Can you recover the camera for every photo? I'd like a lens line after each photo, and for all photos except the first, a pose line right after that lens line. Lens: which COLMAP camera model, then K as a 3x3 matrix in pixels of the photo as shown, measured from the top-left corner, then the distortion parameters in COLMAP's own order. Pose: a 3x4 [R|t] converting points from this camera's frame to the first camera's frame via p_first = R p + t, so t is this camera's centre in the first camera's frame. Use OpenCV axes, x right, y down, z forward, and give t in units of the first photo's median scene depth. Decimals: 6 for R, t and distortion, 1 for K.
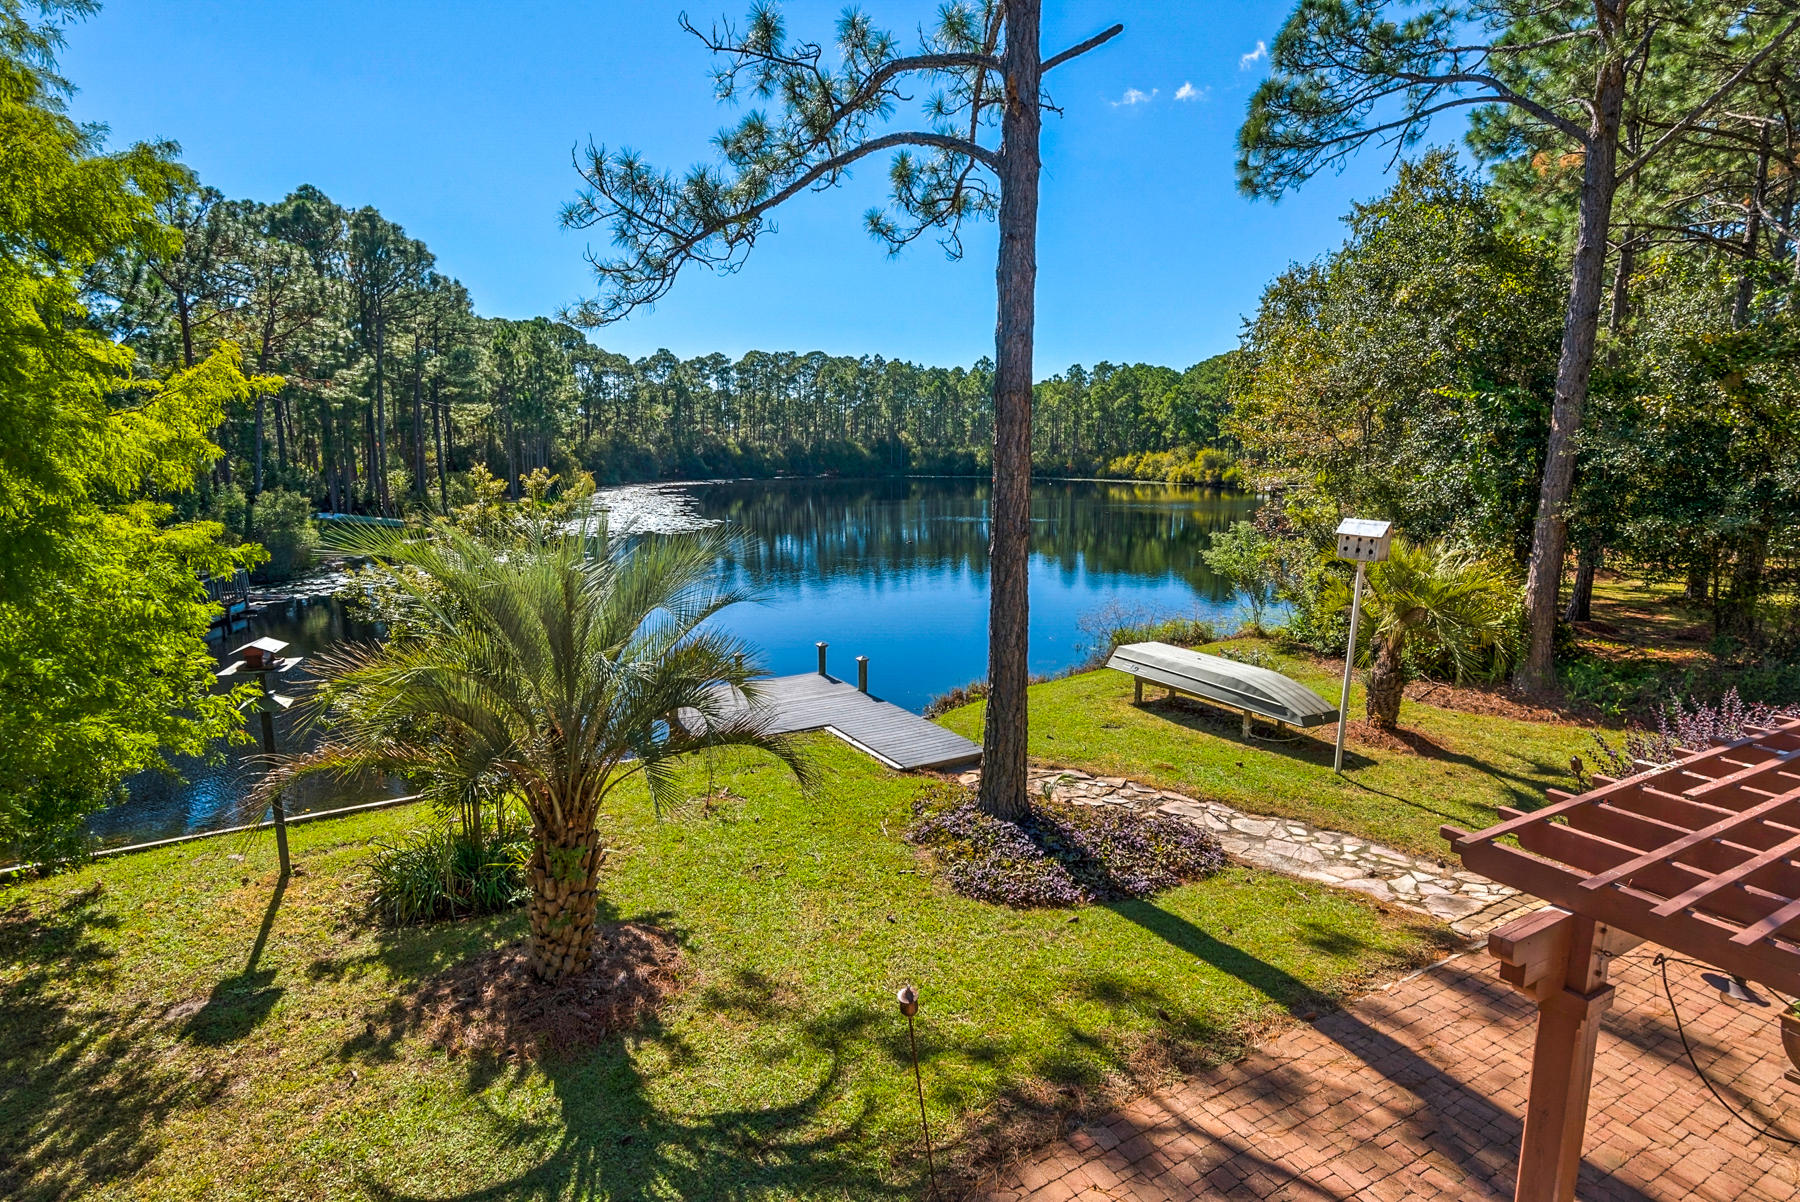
lens RADIAL K [[924.9, 0, 891.8], [0, 924.9, 601.8], [0, 0, 1]] dist [0.018577, -0.005981]
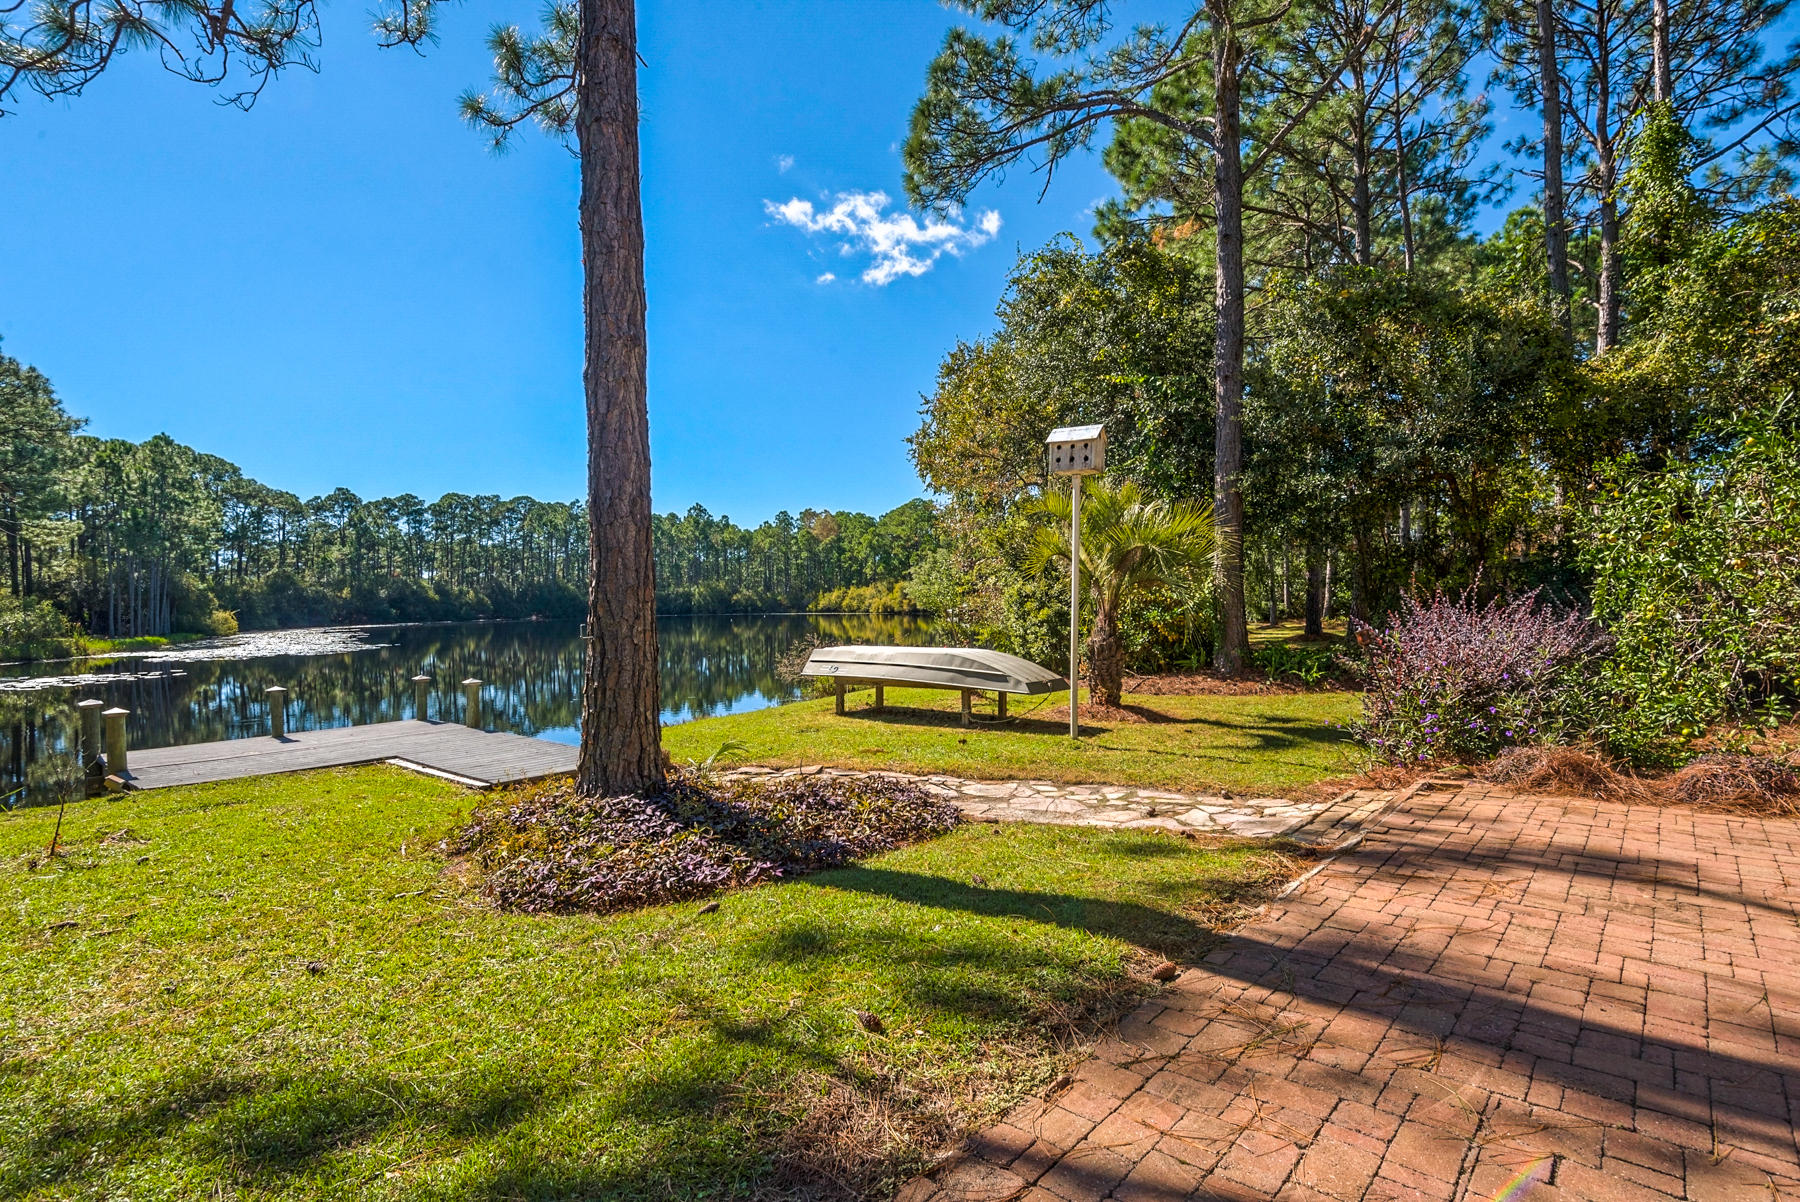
lens RADIAL K [[856.6, 0, 901.2], [0, 856.6, 599.7], [0, 0, 1]] dist [0.024724, -0.002982]
pose [[0.948557, -0.021186, 0.315897, 0.078494], [0.074401, 0.984734, -0.157364, 0.134464], [-0.307740, 0.172771, 0.935653, 0.252121]]
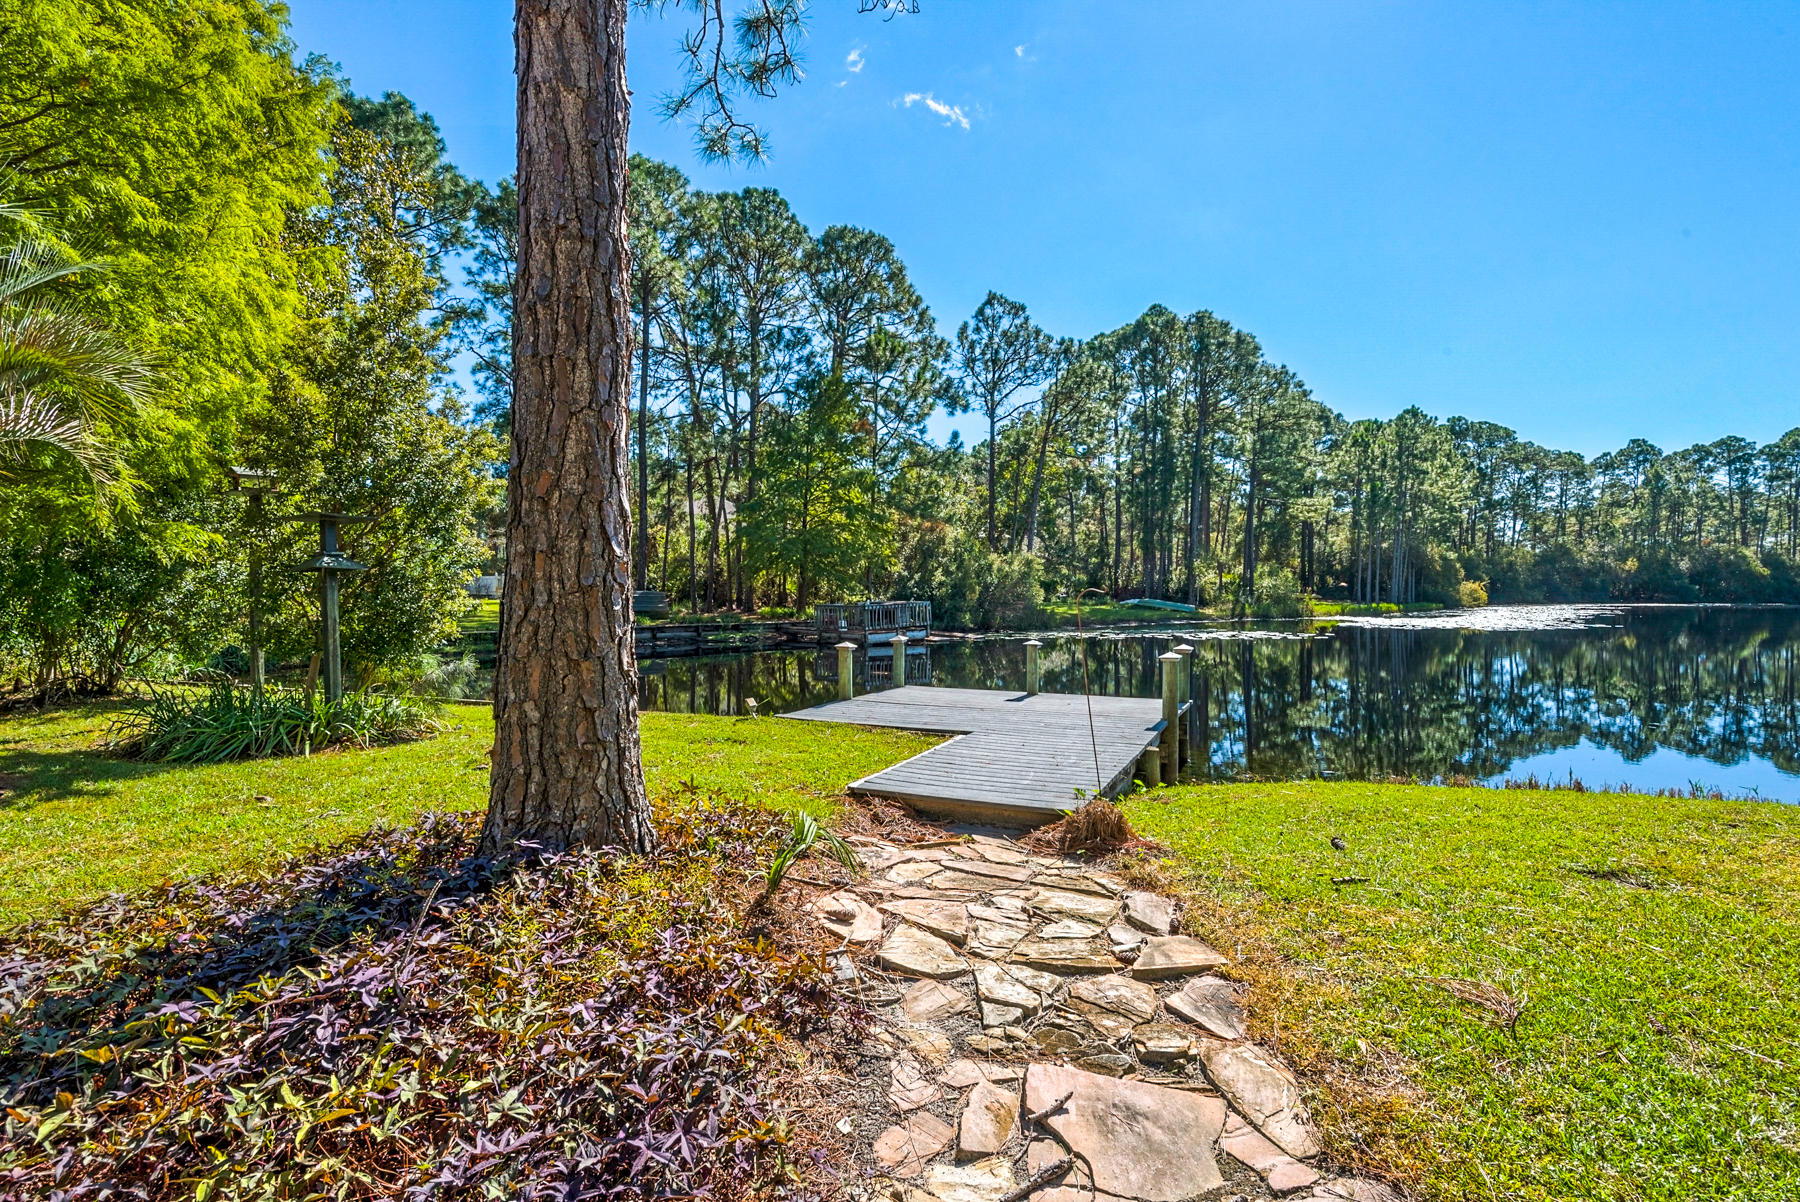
lens RADIAL K [[924.9, 0, 896.7], [0, 924.9, 593.8], [0, 0, 1]] dist [0.018577, -0.005981]
pose [[0.574663, 0.010434, -0.818323, 0.317374], [-0.142156, 0.985991, -0.087256, 0.097542], [0.805949, 0.166472, 0.568096, 0.592157]]
